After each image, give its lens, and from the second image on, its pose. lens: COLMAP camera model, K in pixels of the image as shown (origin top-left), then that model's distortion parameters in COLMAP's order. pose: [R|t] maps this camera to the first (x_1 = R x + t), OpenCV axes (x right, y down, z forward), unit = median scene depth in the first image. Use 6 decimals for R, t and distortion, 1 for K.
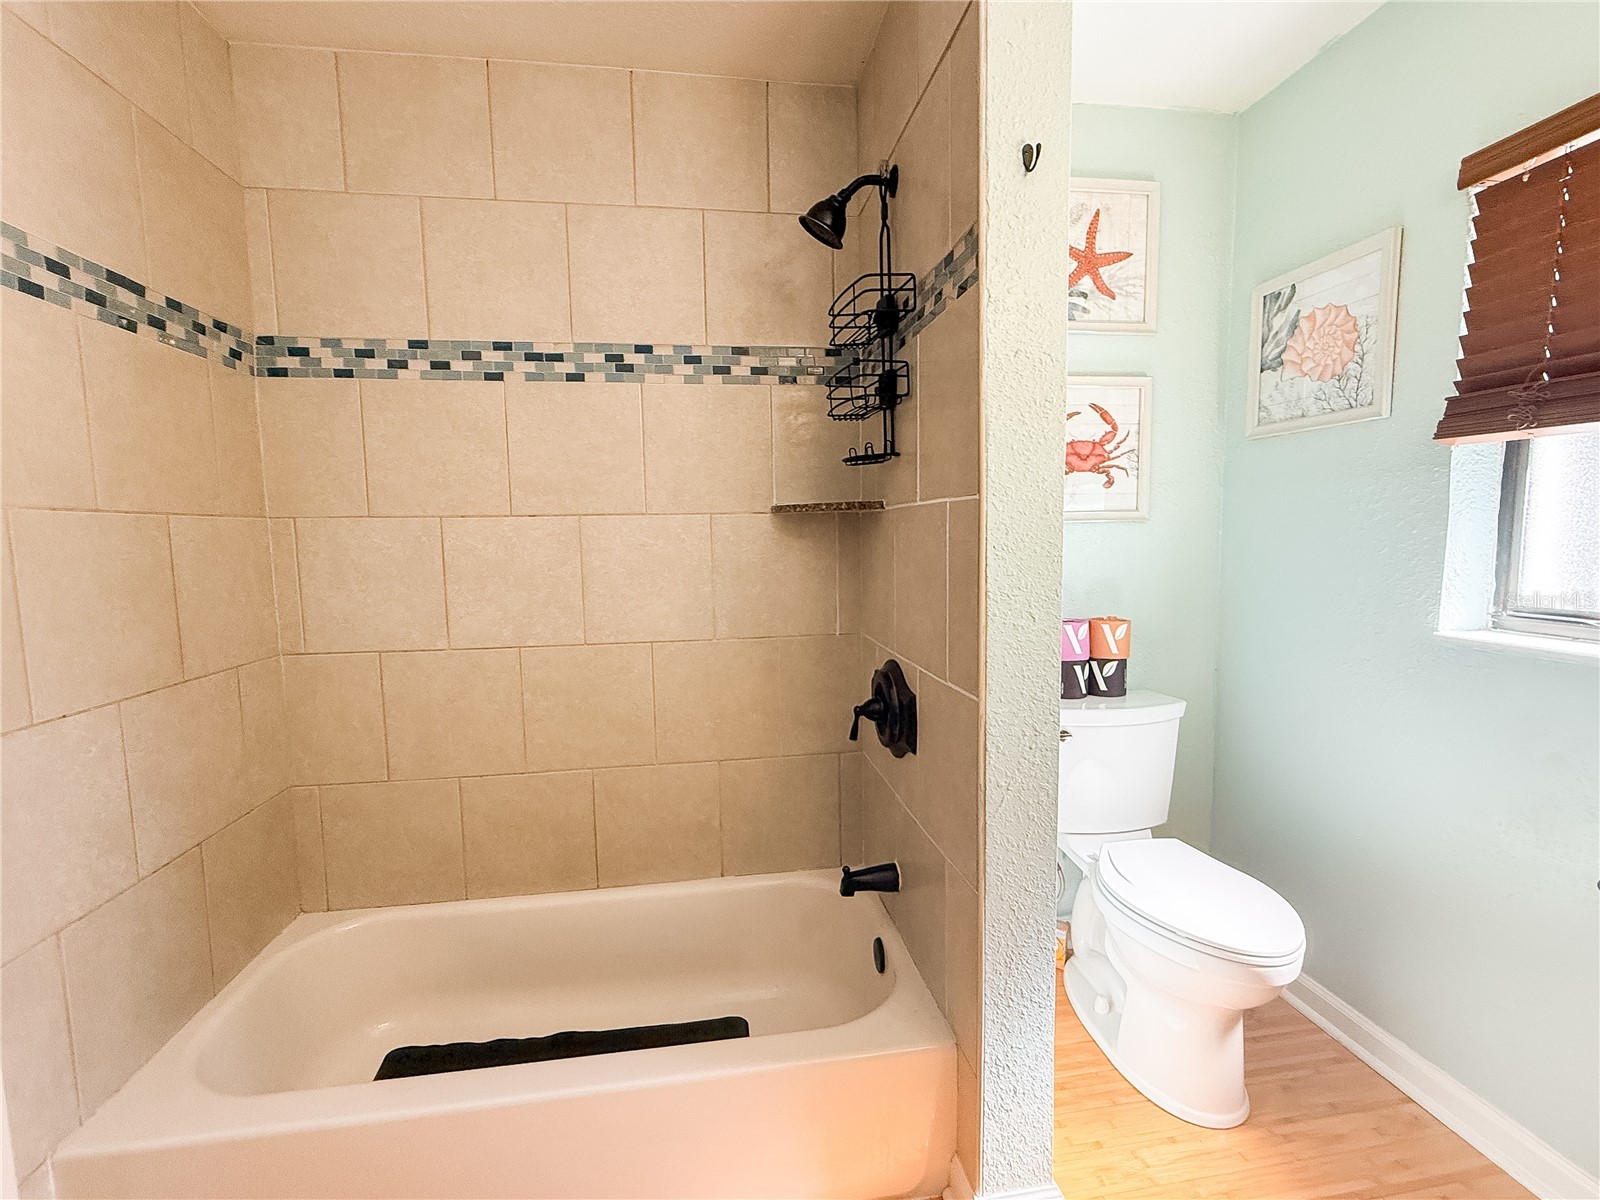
lens RADIAL K [[701.2, 0, 803.4], [0, 701.2, 600.2], [0, 0, 1]] dist [-0.003562, 0.000326]
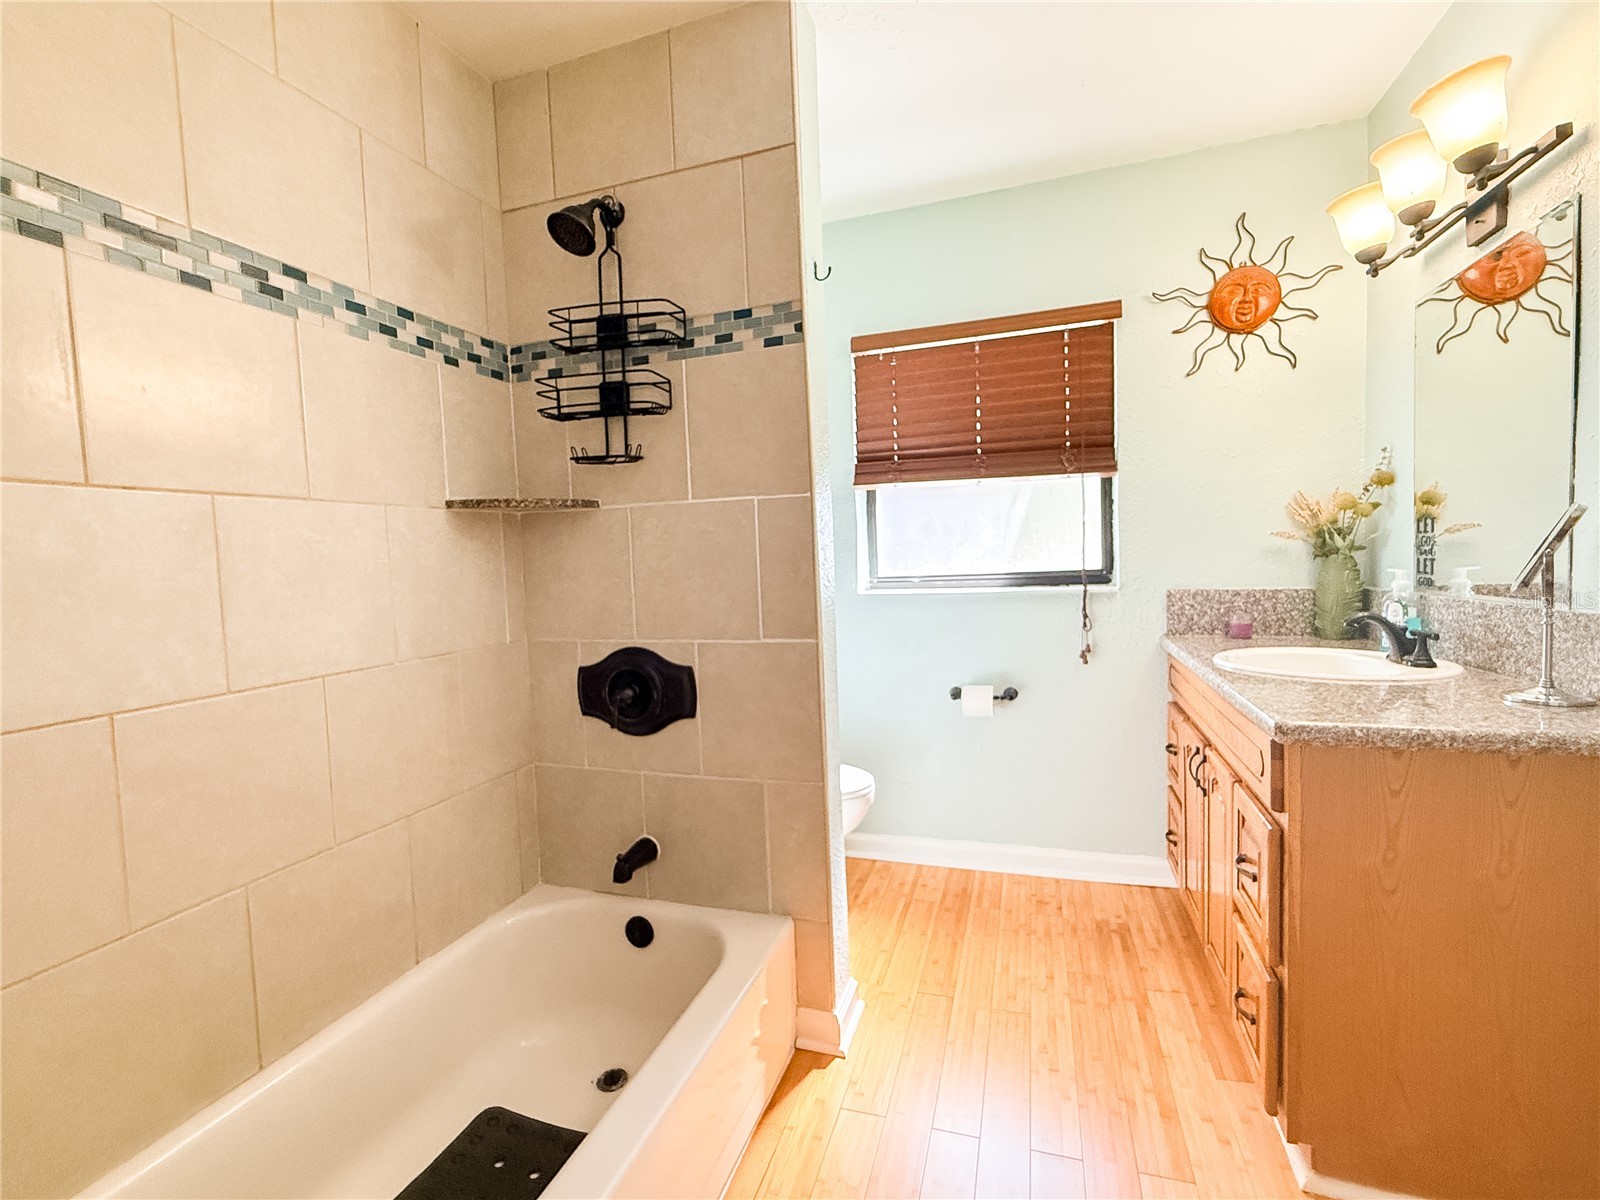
lens RADIAL K [[701.2, 0, 799.8], [0, 701.2, 597.4], [0, 0, 1]] dist [-0.003562, 0.000326]
pose [[0.477980, -0.053010, 0.876770, -0.631572], [0.110756, 0.993848, -0.000291, 0.035134], [-0.871360, 0.097247, 0.480911, 0.224687]]
